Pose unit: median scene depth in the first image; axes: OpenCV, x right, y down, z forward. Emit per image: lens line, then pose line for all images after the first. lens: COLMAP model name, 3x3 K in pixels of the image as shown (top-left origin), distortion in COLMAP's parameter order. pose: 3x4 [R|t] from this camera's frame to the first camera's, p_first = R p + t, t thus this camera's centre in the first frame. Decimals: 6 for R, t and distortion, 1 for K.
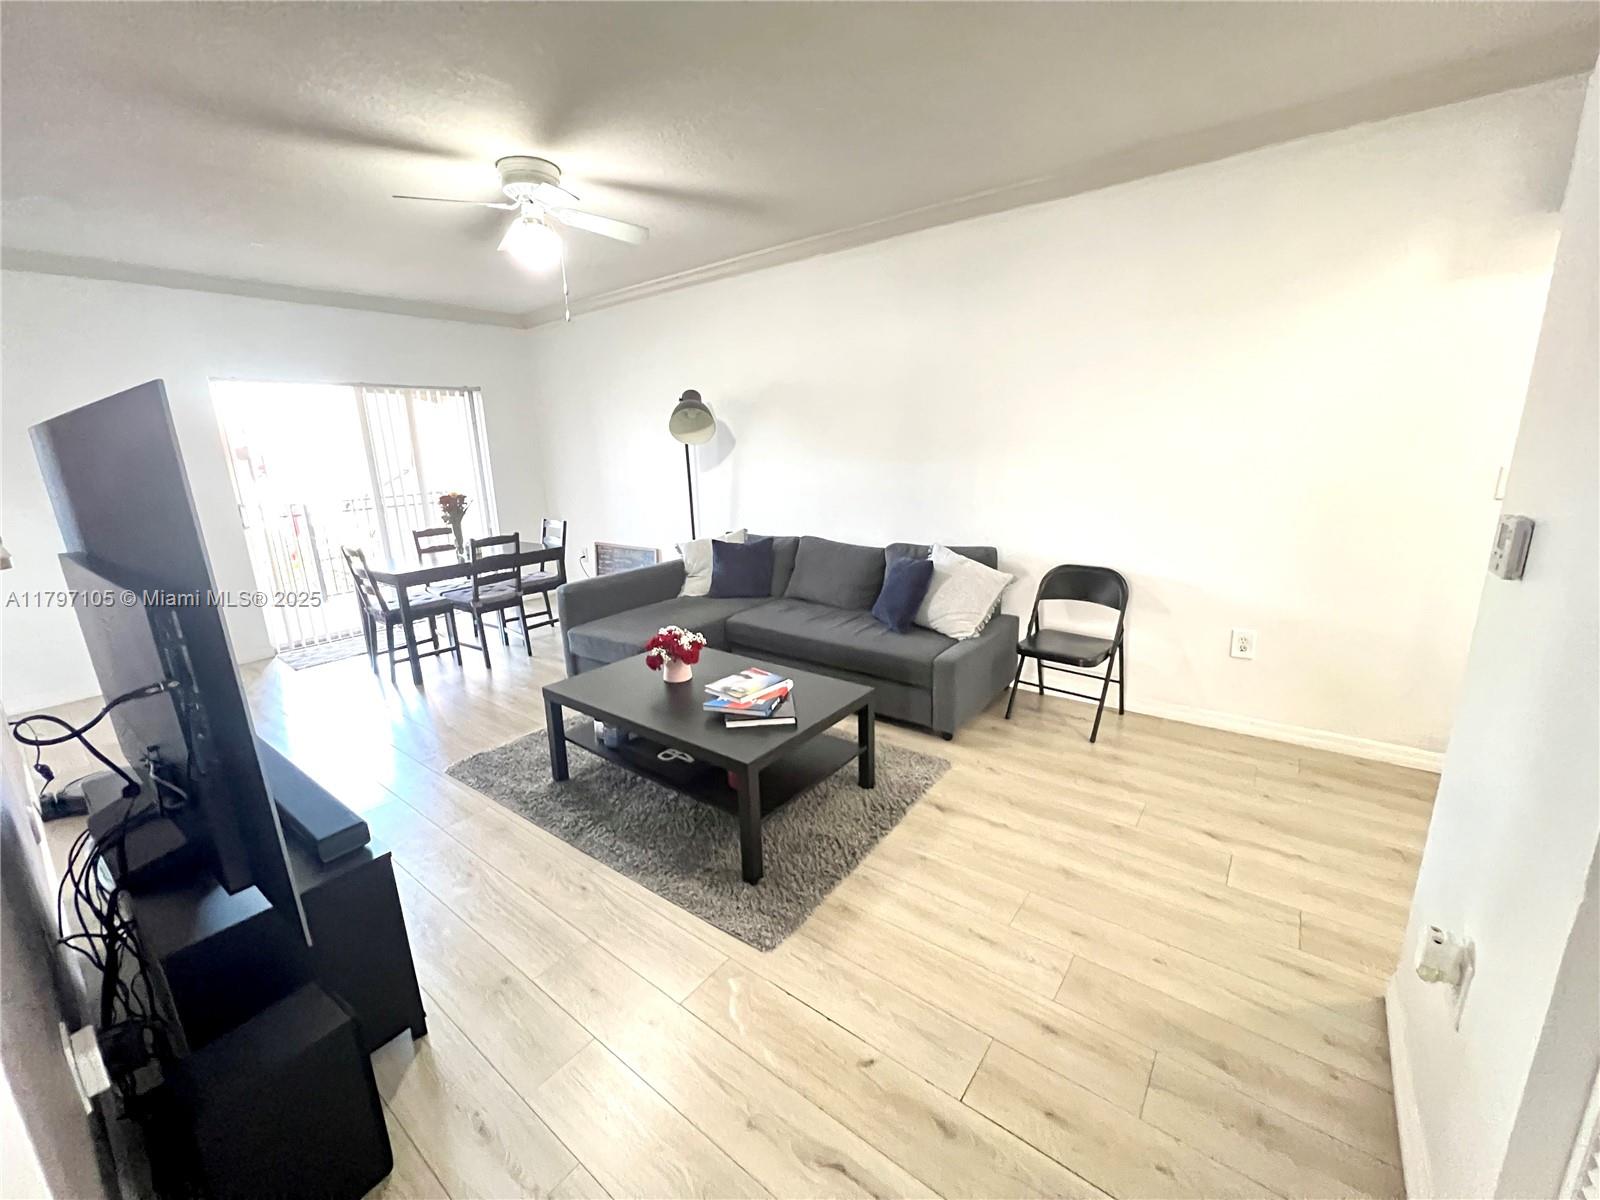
lens RADIAL K [[648.9, 0, 795.2], [0, 648.9, 600.7], [0, 0, 1]] dist [-0.001394, -0.000260]
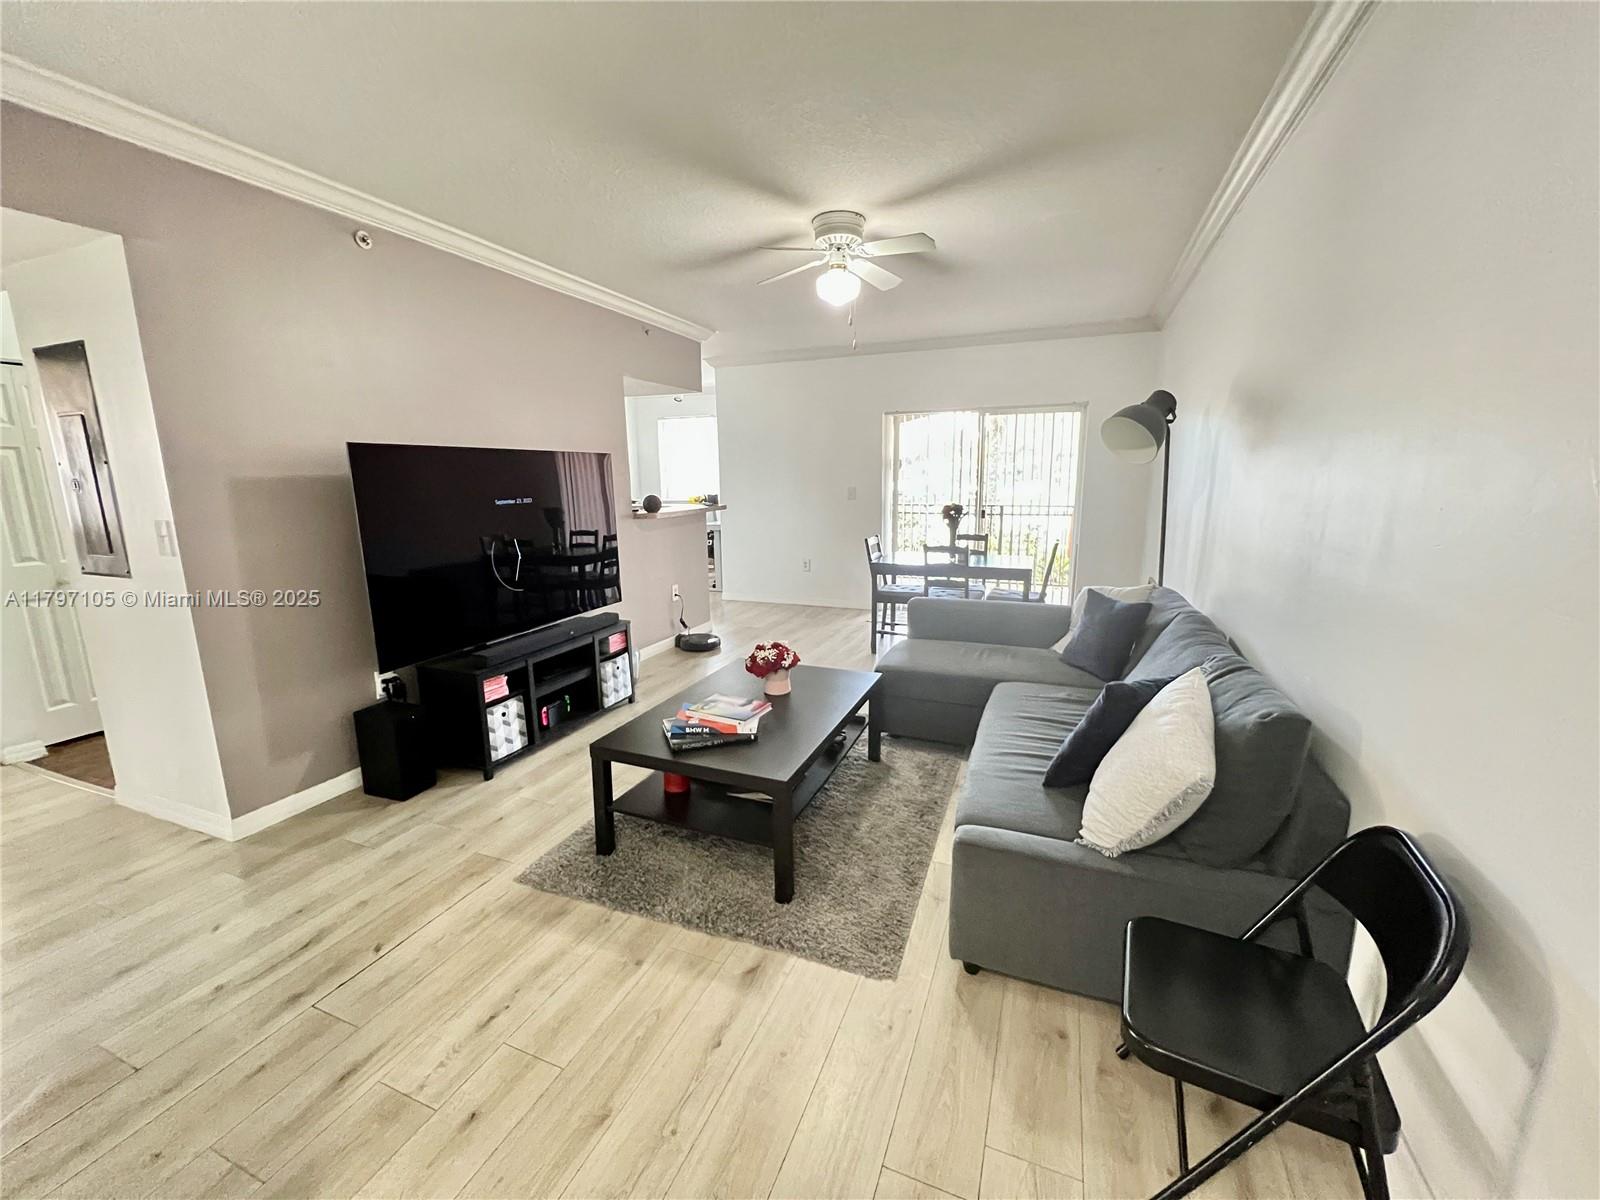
lens RADIAL K [[648.9, 0, 795.2], [0, 648.9, 595.4], [0, 0, 1]] dist [-0.001394, -0.000260]
pose [[0.263847, 0.205005, -0.942527, 0.883936], [-0.225187, 0.963243, 0.146472, -0.212326], [0.937910, 0.173599, 0.300313, 0.805383]]
